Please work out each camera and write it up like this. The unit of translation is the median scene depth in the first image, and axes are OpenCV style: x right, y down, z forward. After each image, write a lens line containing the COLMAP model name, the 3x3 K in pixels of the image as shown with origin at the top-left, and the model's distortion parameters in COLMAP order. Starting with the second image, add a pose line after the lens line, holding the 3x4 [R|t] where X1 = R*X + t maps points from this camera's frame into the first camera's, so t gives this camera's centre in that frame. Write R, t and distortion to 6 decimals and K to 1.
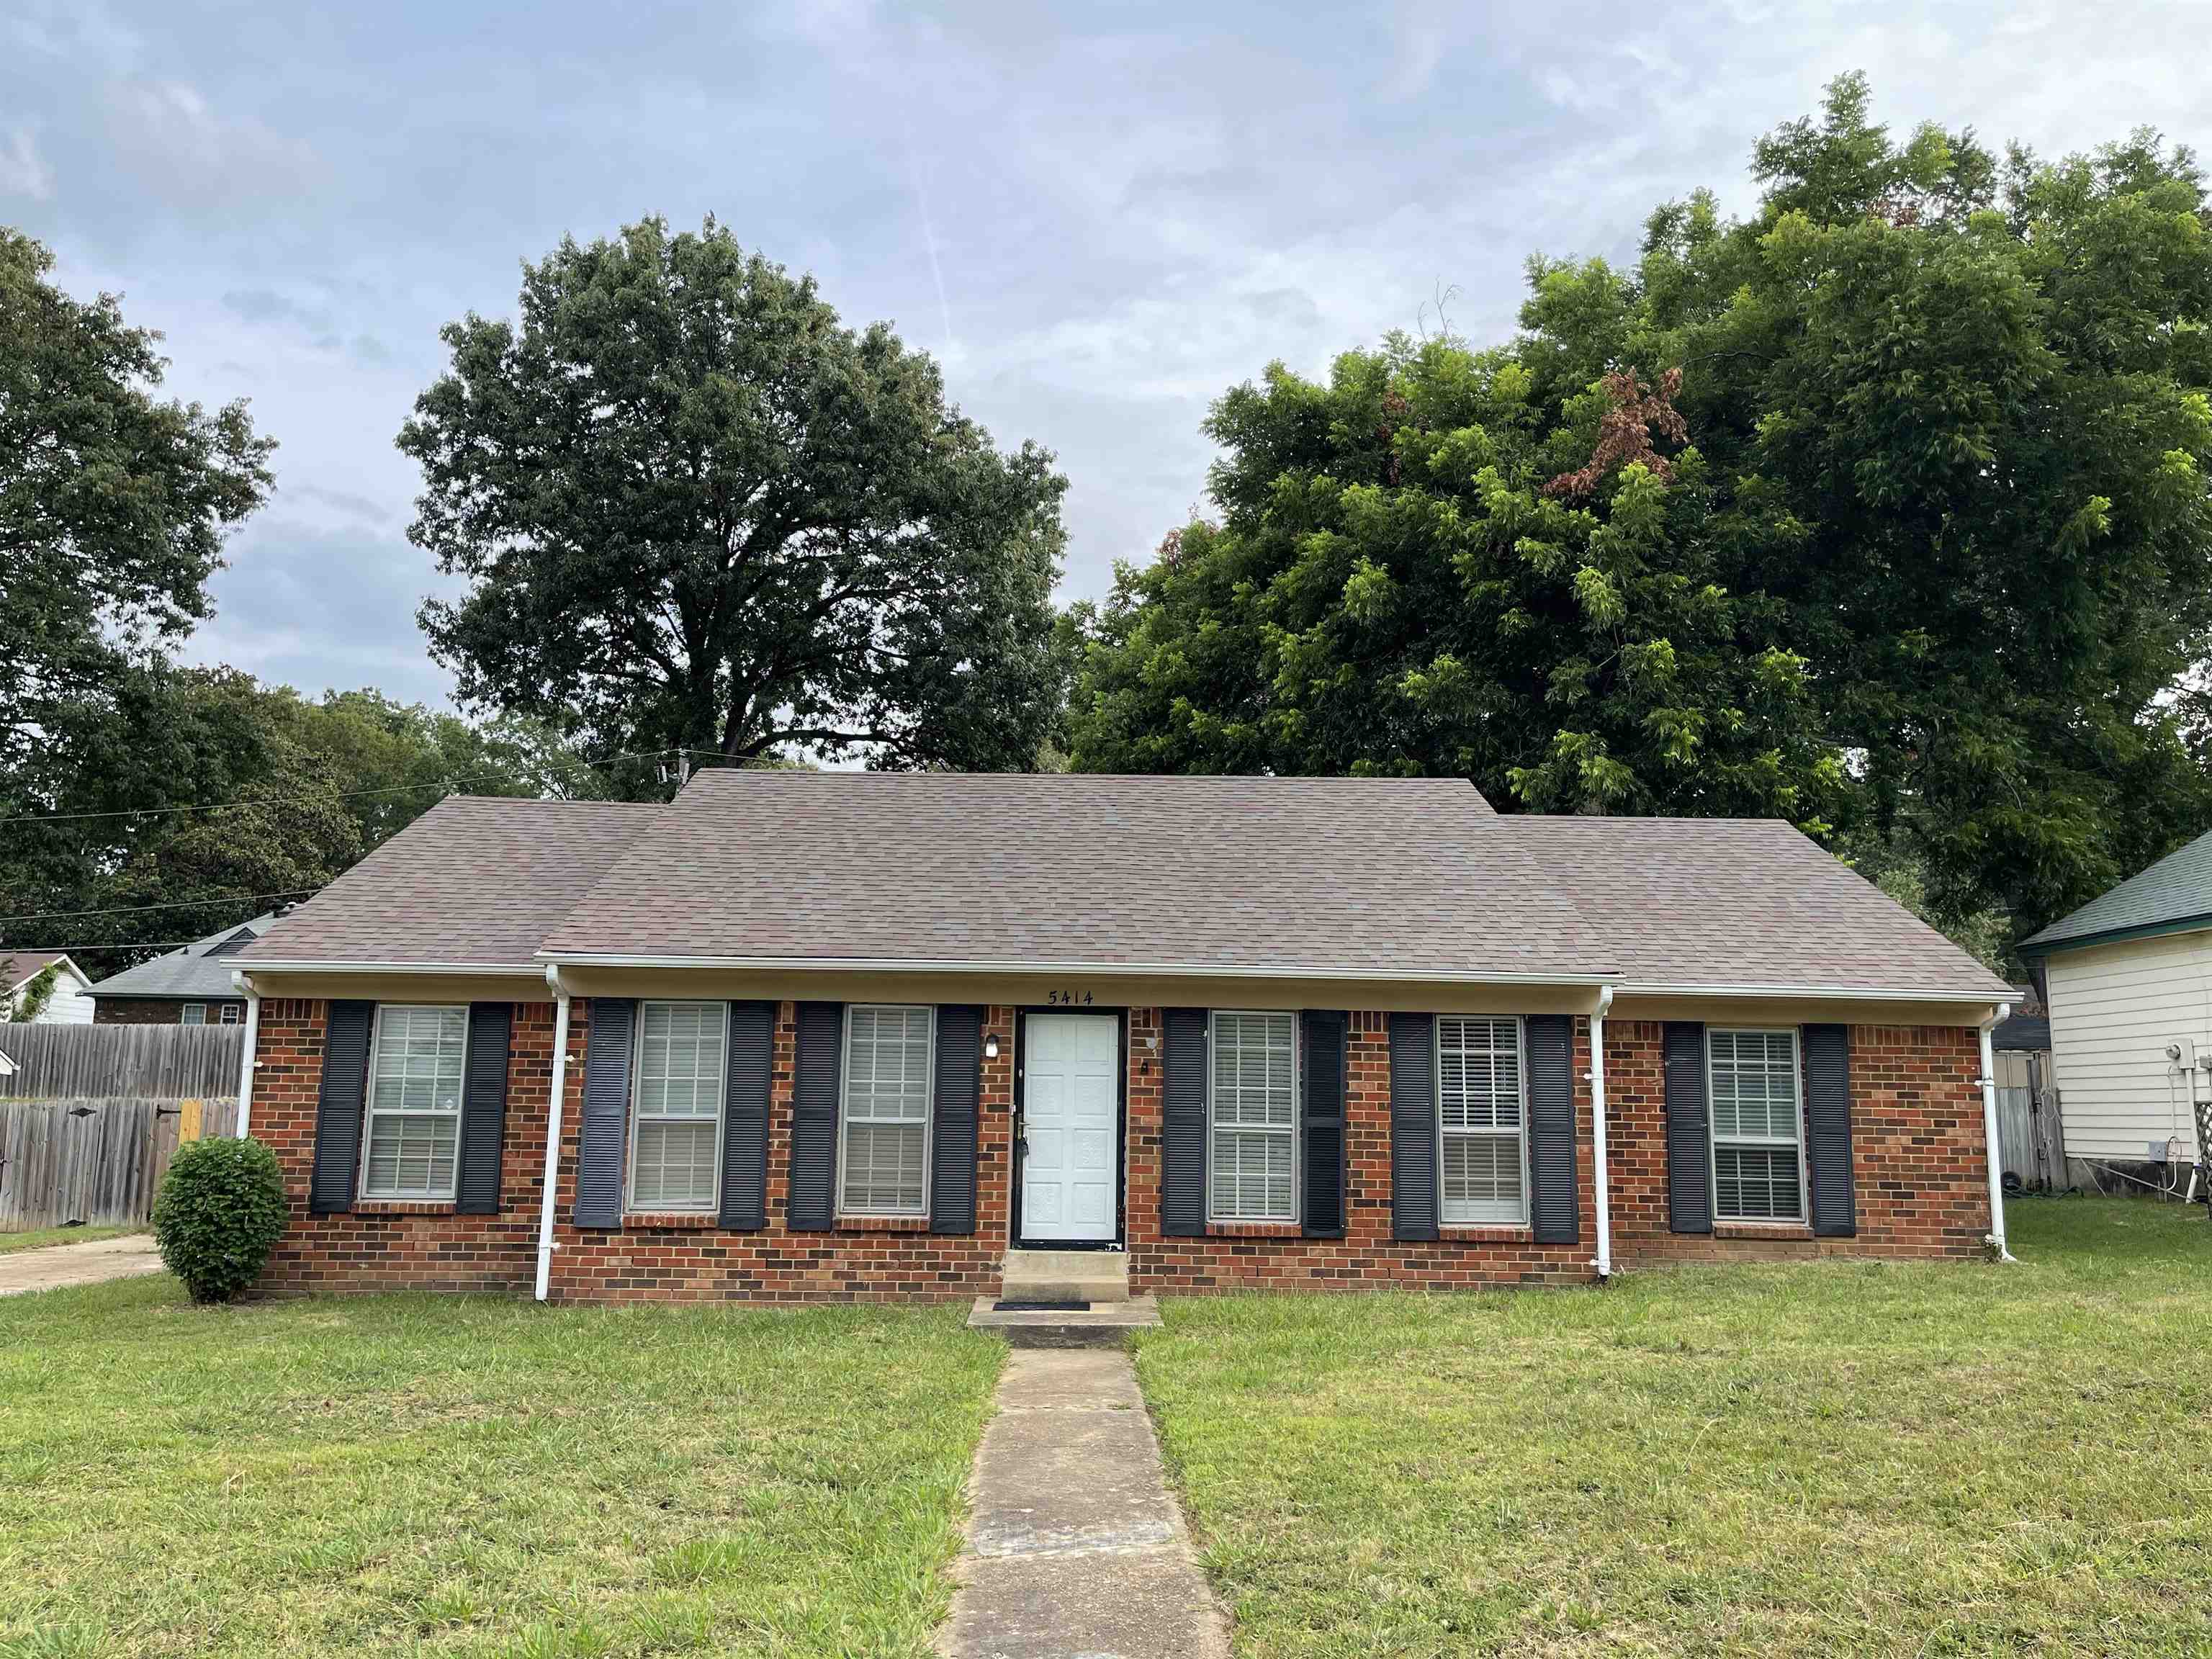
lens RADIAL K [[1686.6, 0, 1104.2], [0, 1686.6, 841.1], [0, 0, 1]] dist [0.061594, -0.051936]
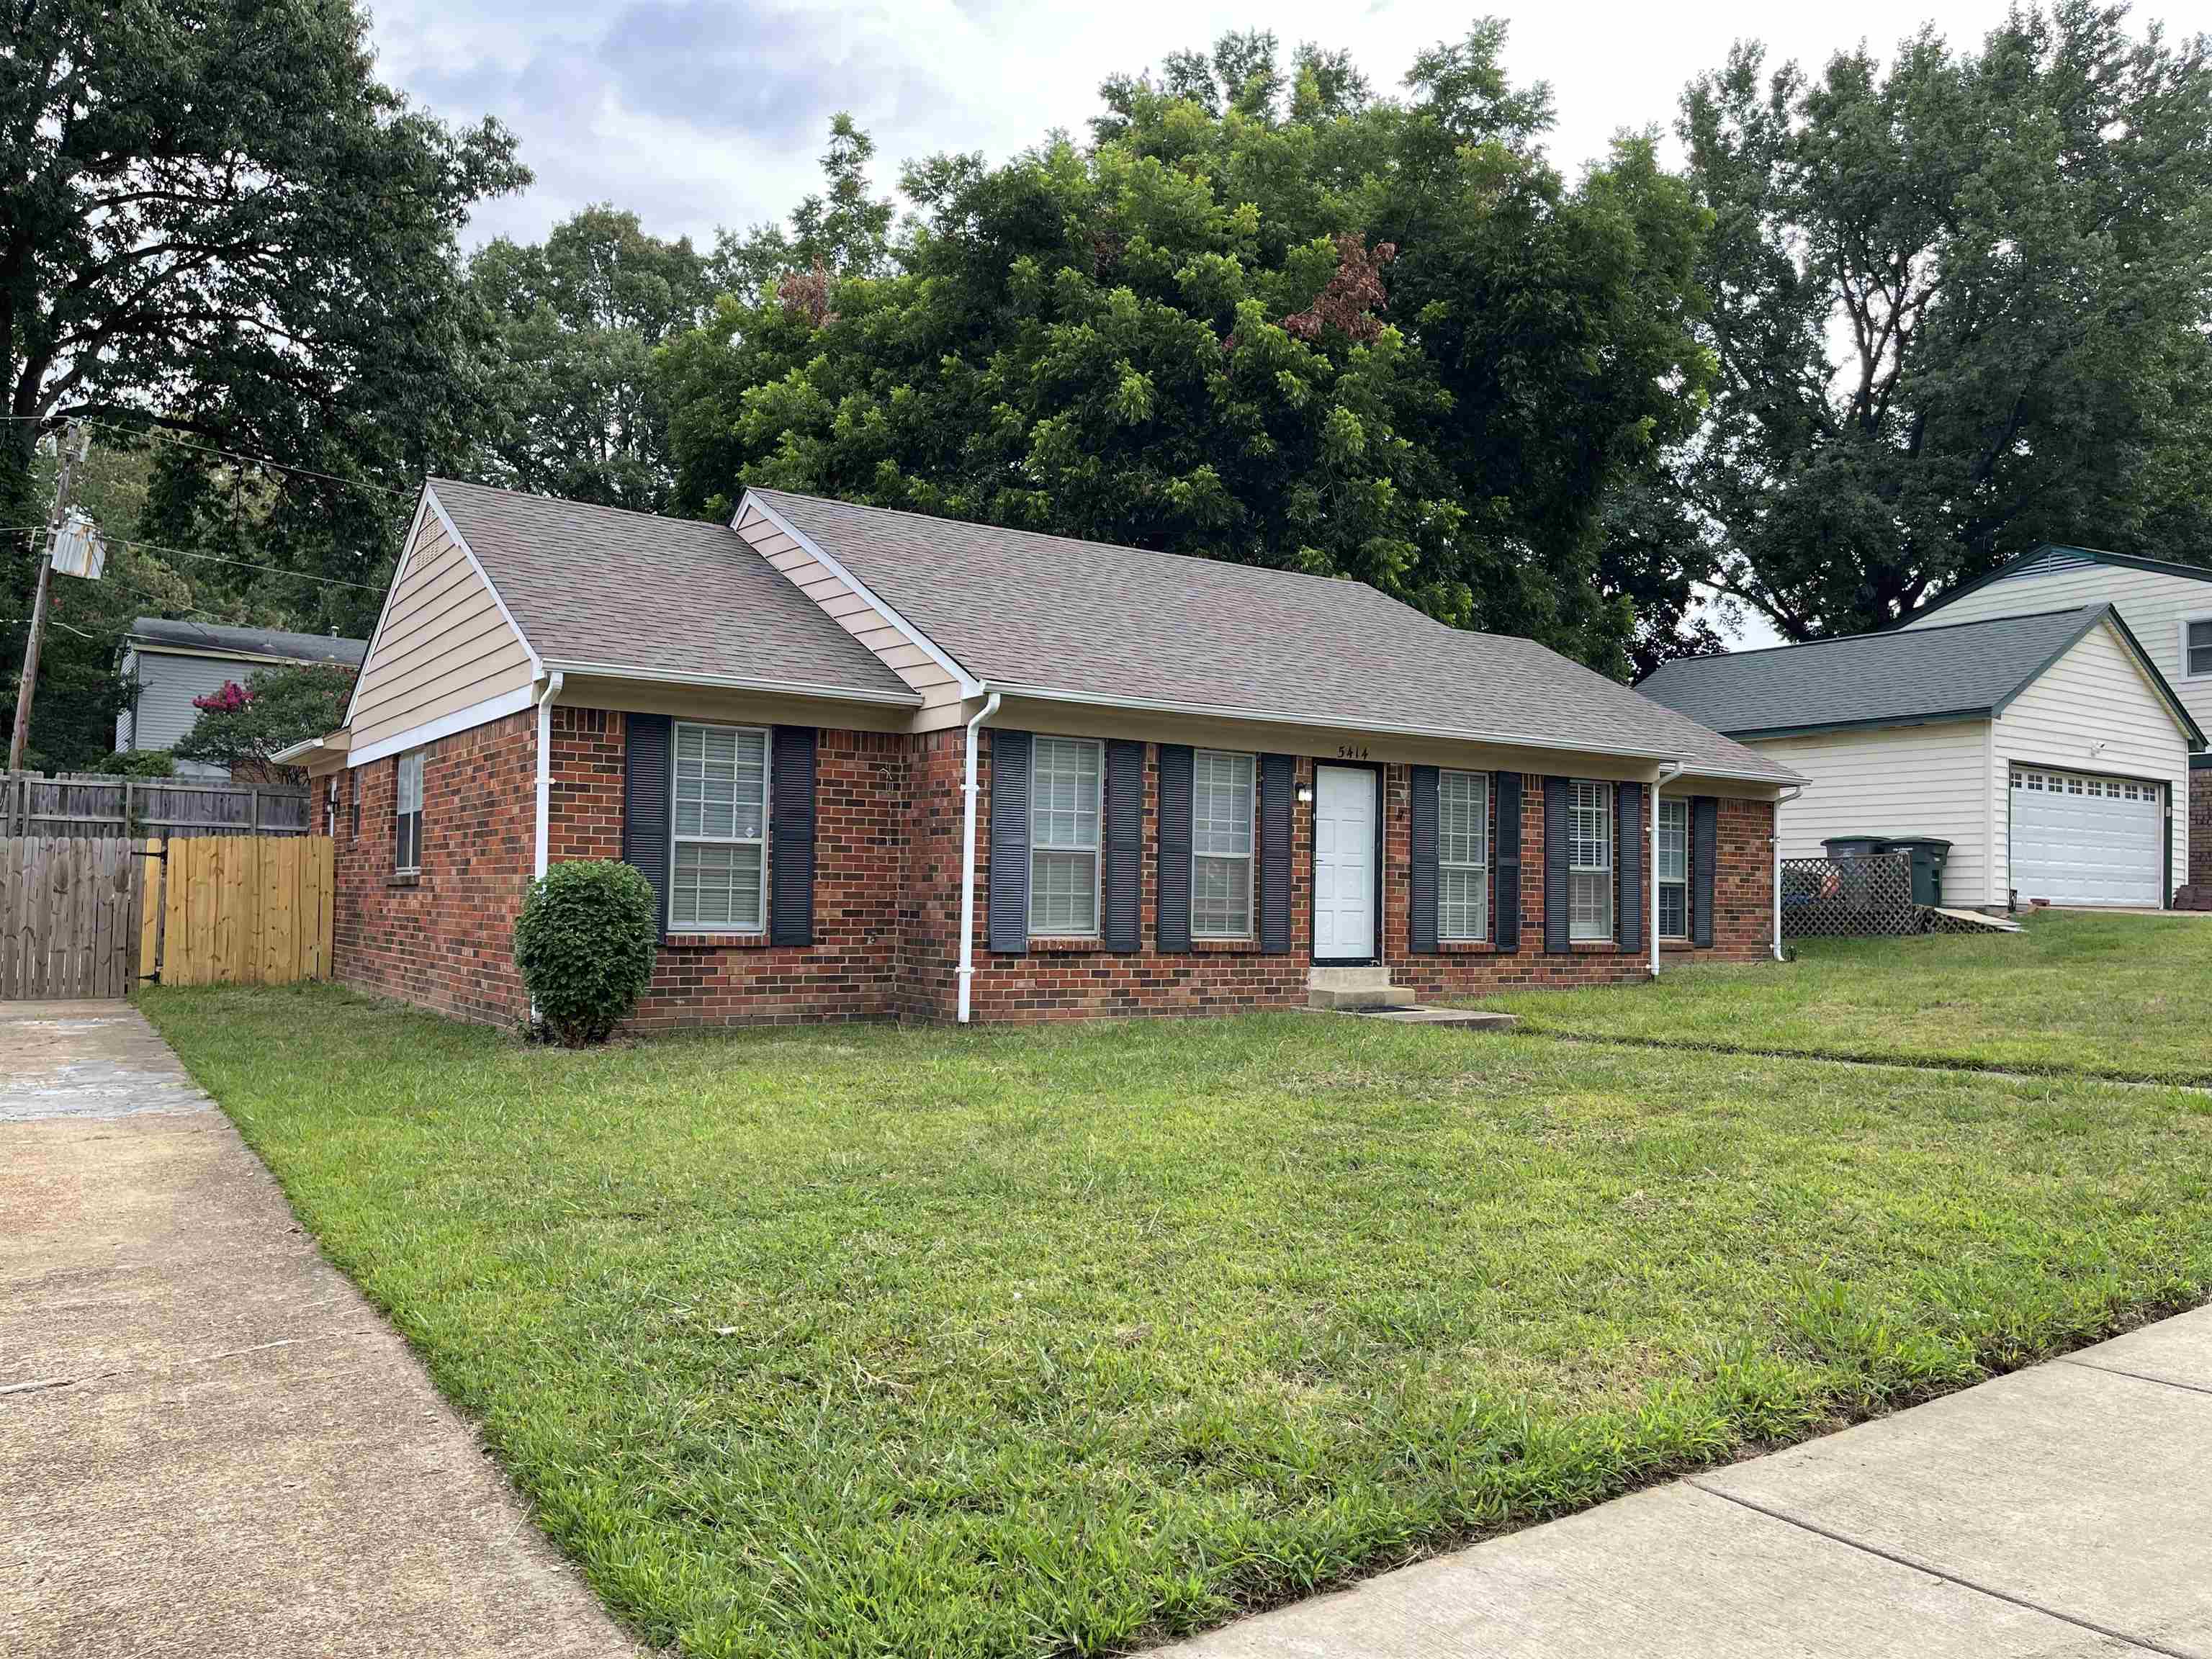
lens RADIAL K [[1686.6, 0, 1153.6], [0, 1686.6, 851.8], [0, 0, 1]] dist [0.061594, -0.051936]
pose [[0.831528, 0.015979, 0.555252, -0.731615], [-0.087964, 0.990761, 0.103221, 0.050554], [-0.548473, -0.134674, 0.825252, 0.110806]]
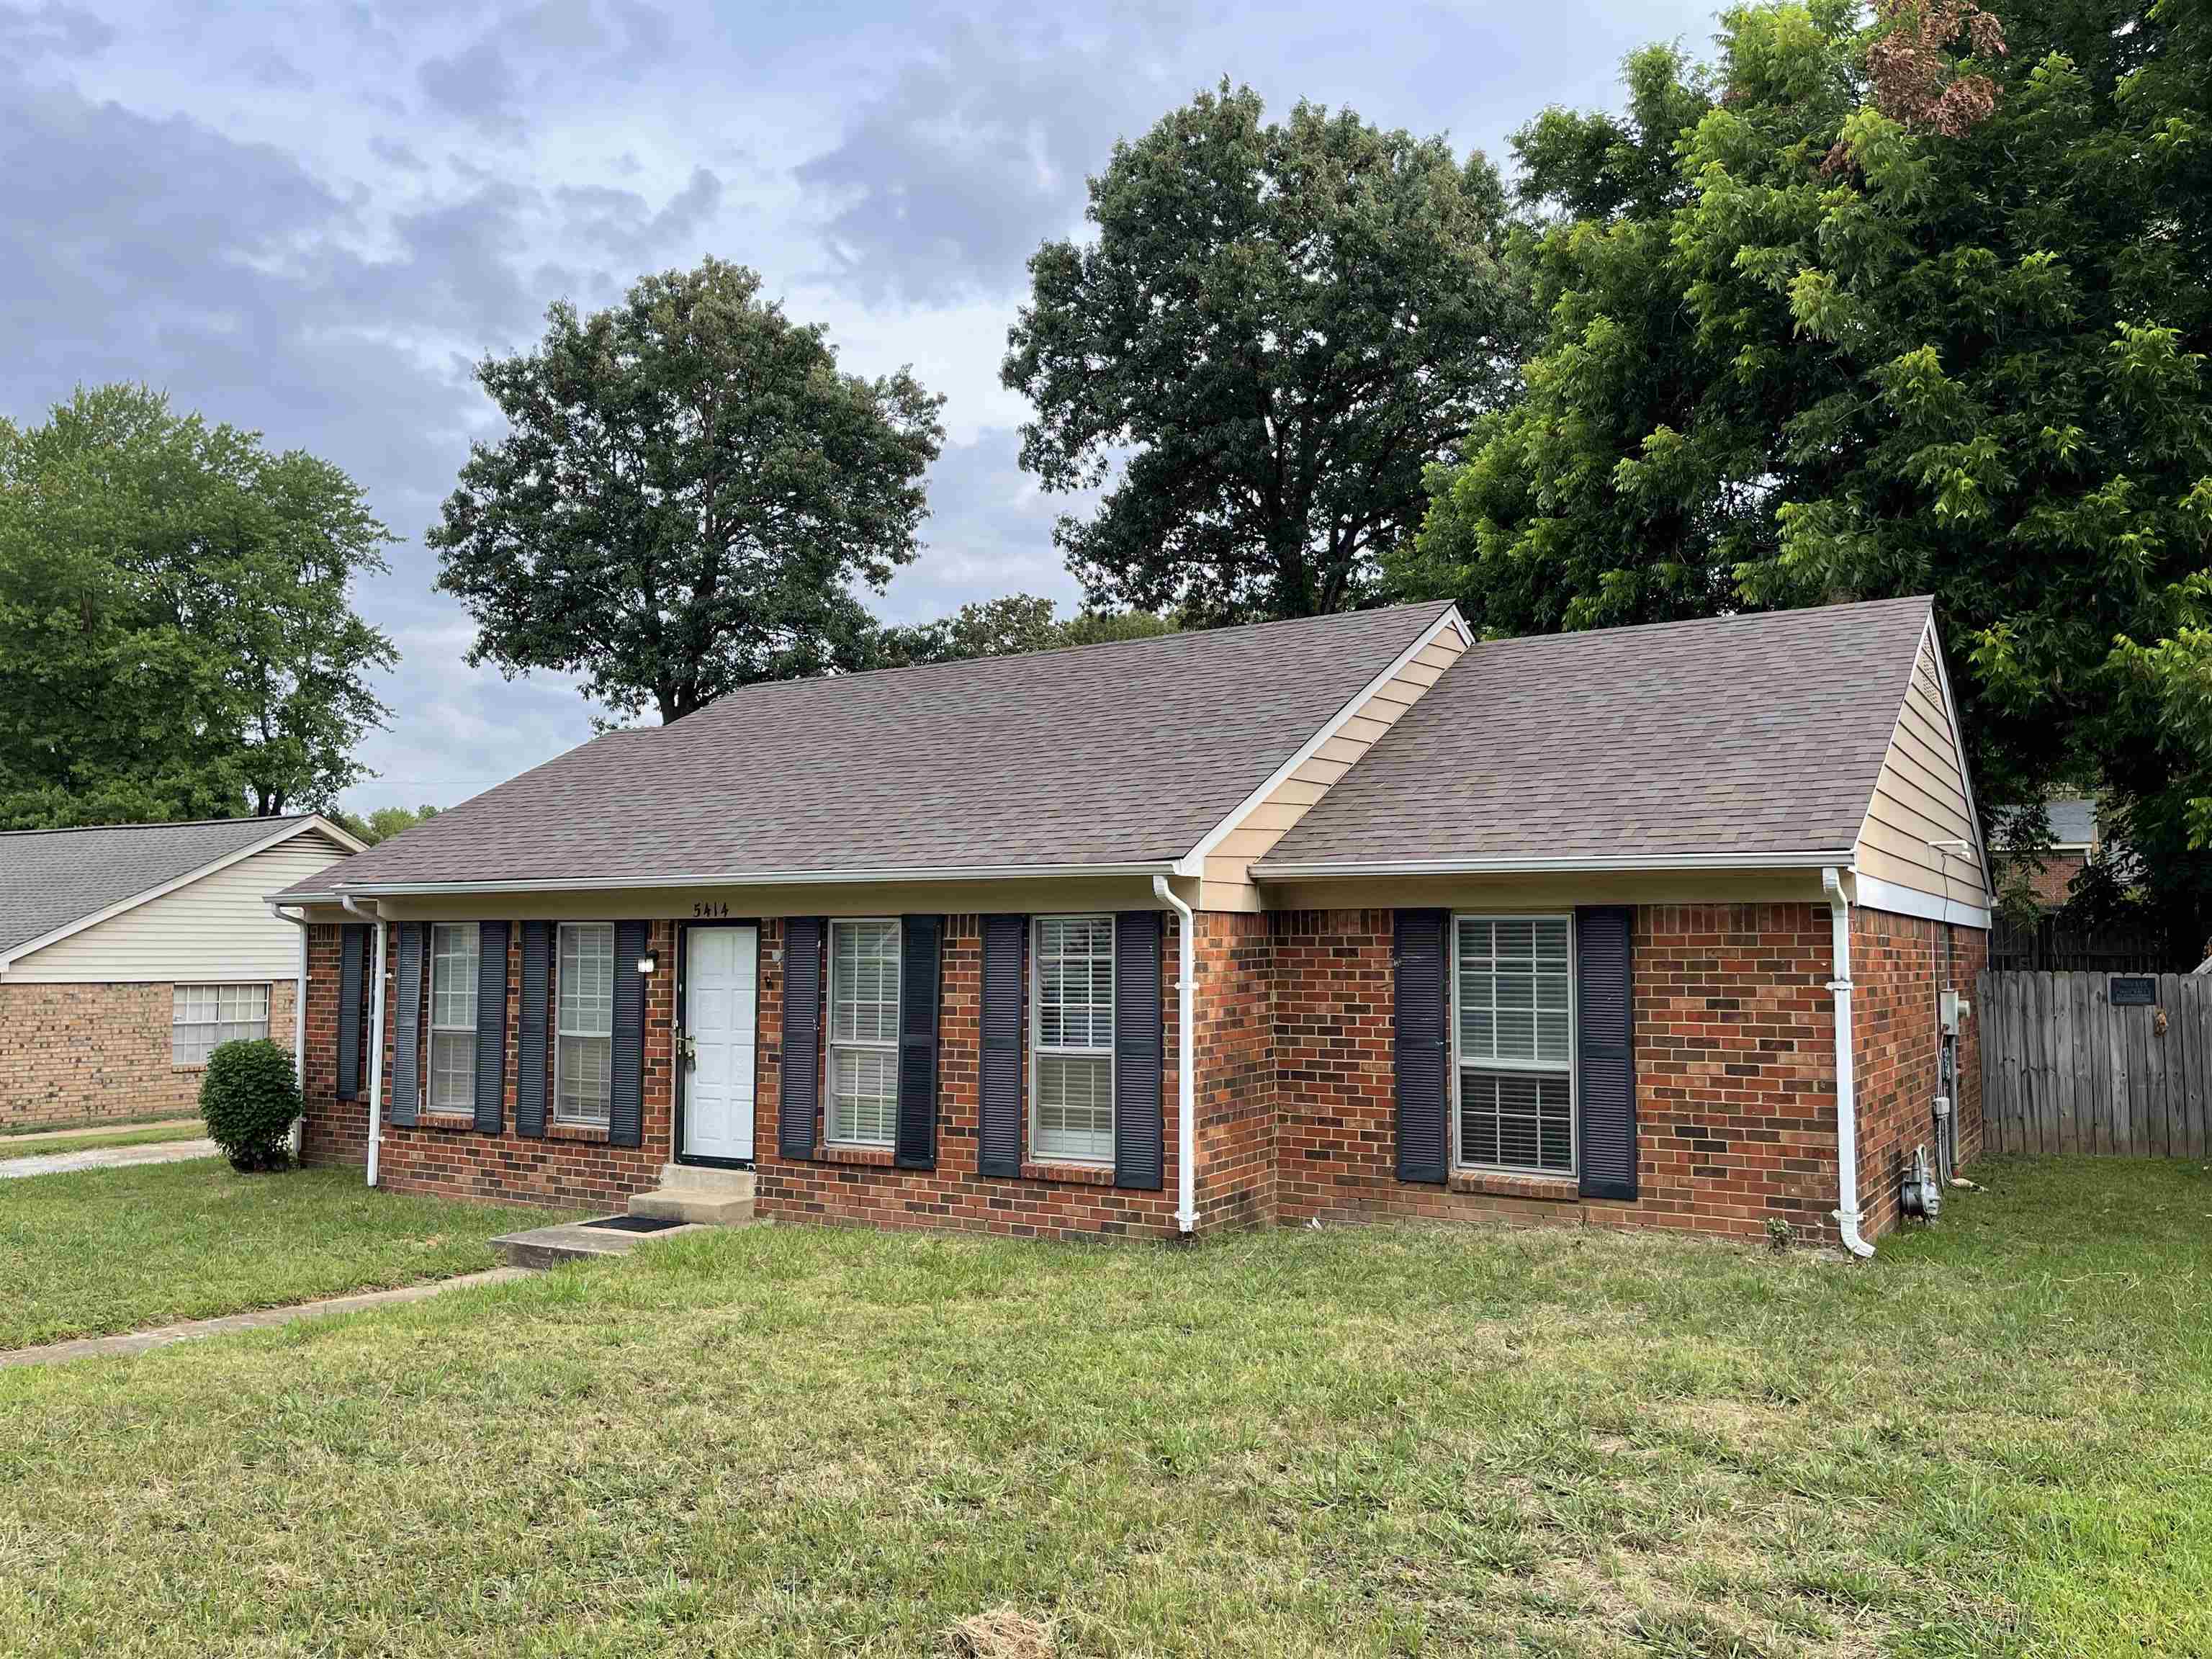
lens RADIAL K [[1686.6, 0, 1093.7], [0, 1686.6, 837.9], [0, 0, 1]] dist [0.061594, -0.051936]
pose [[0.834092, -0.052274, -0.549143, 0.659343], [0.097167, 0.993857, 0.052979, 0.021199], [0.543001, -0.097547, 0.834047, 0.301293]]
